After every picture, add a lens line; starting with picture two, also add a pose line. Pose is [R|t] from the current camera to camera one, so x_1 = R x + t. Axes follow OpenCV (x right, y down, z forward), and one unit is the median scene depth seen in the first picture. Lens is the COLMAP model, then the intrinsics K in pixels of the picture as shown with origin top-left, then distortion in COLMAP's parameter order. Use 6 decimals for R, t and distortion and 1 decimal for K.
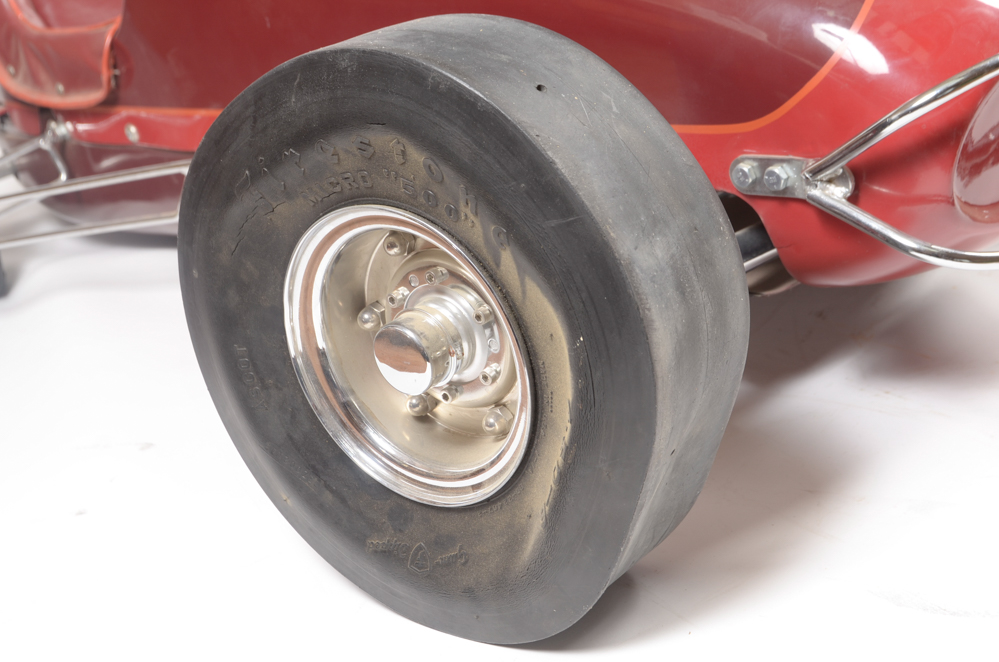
lens RADIAL K [[1440.4, 0, 499.5], [0, 1440.4, 331.0], [0, 0, 1]] dist [0.000097, 0.095872]
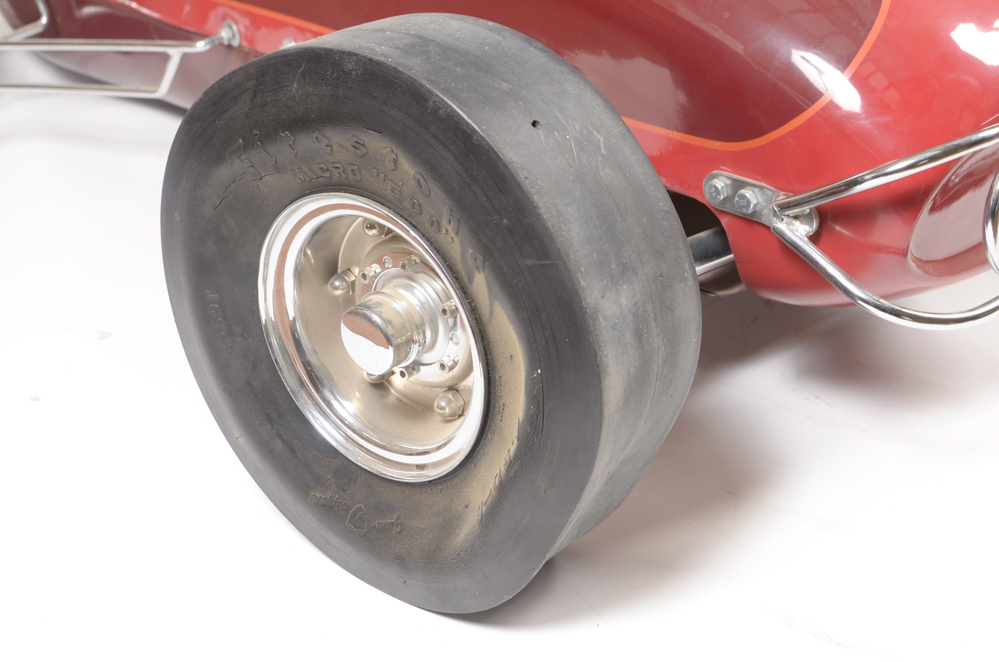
lens RADIAL K [[1440.4, 0, 499.5], [0, 1440.4, 331.0], [0, 0, 1]] dist [0.000097, 0.095872]
pose [[0.989270, 0.137963, 0.048065, -0.024135], [-0.142898, 0.982212, 0.121820, -0.132553], [-0.030404, -0.127381, 0.991388, -0.041727]]
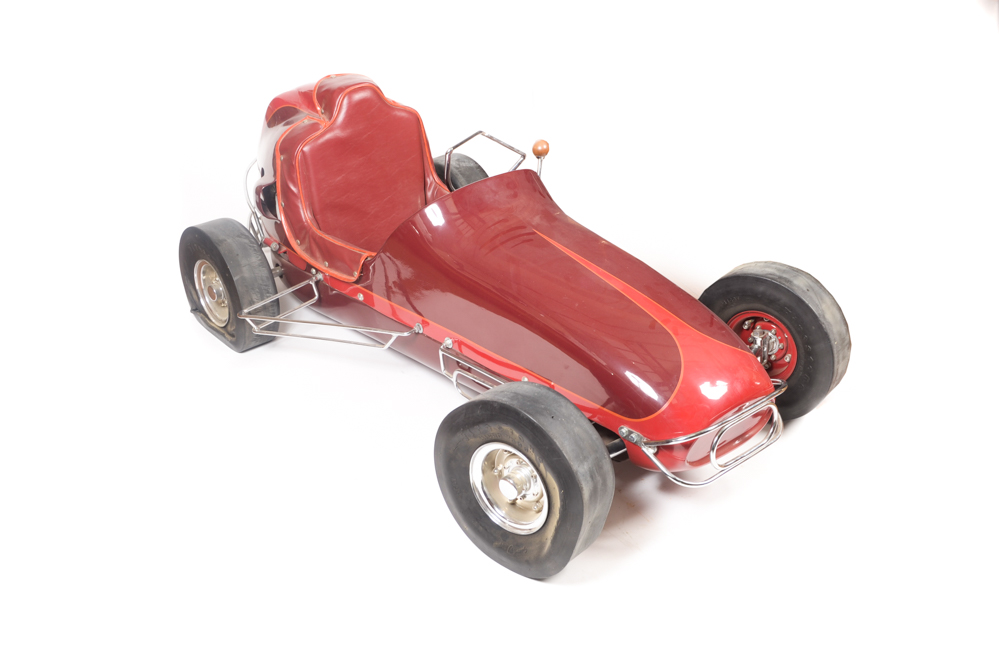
lens RADIAL K [[1041.7, 0, 499.5], [0, 1041.7, 331.0], [0, 0, 1]] dist [-0.001756, -0.000177]
pose [[0.999261, 0.026478, -0.027877, -0.032426], [-0.027044, 0.999431, -0.020150, -0.294130], [0.027327, 0.020889, 0.999408, -1.379809]]
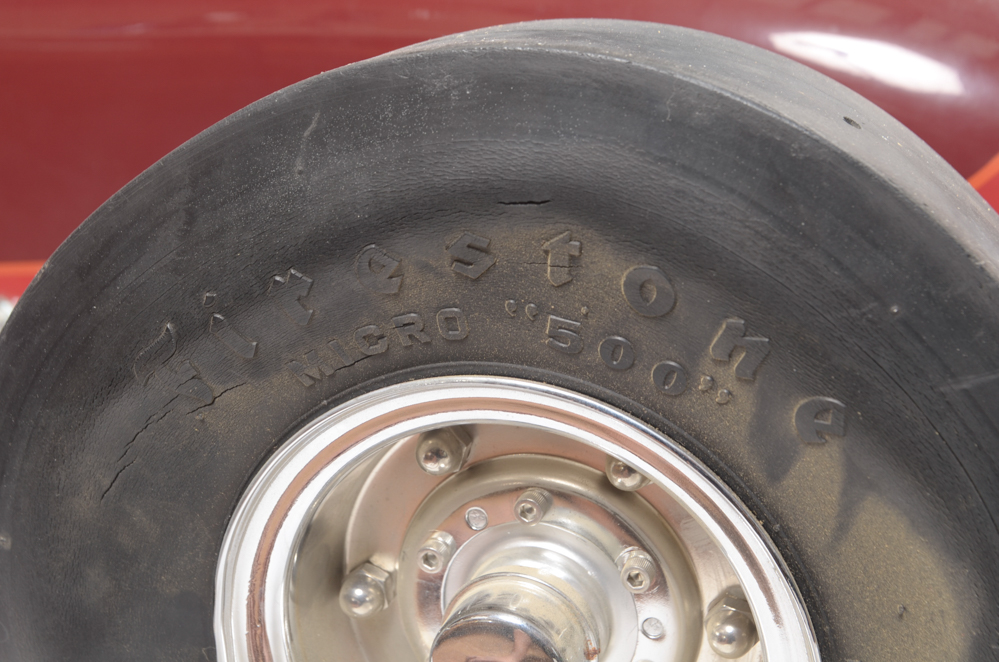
lens RADIAL K [[1440.4, 0, 499.5], [0, 1440.4, 331.0], [0, 0, 1]] dist [0.000097, 0.095872]
pose [[0.941351, -0.045708, 0.334319, -0.239750], [0.088929, 0.989361, -0.115134, -0.044024], [-0.325499, 0.138112, 0.935401, 0.524768]]
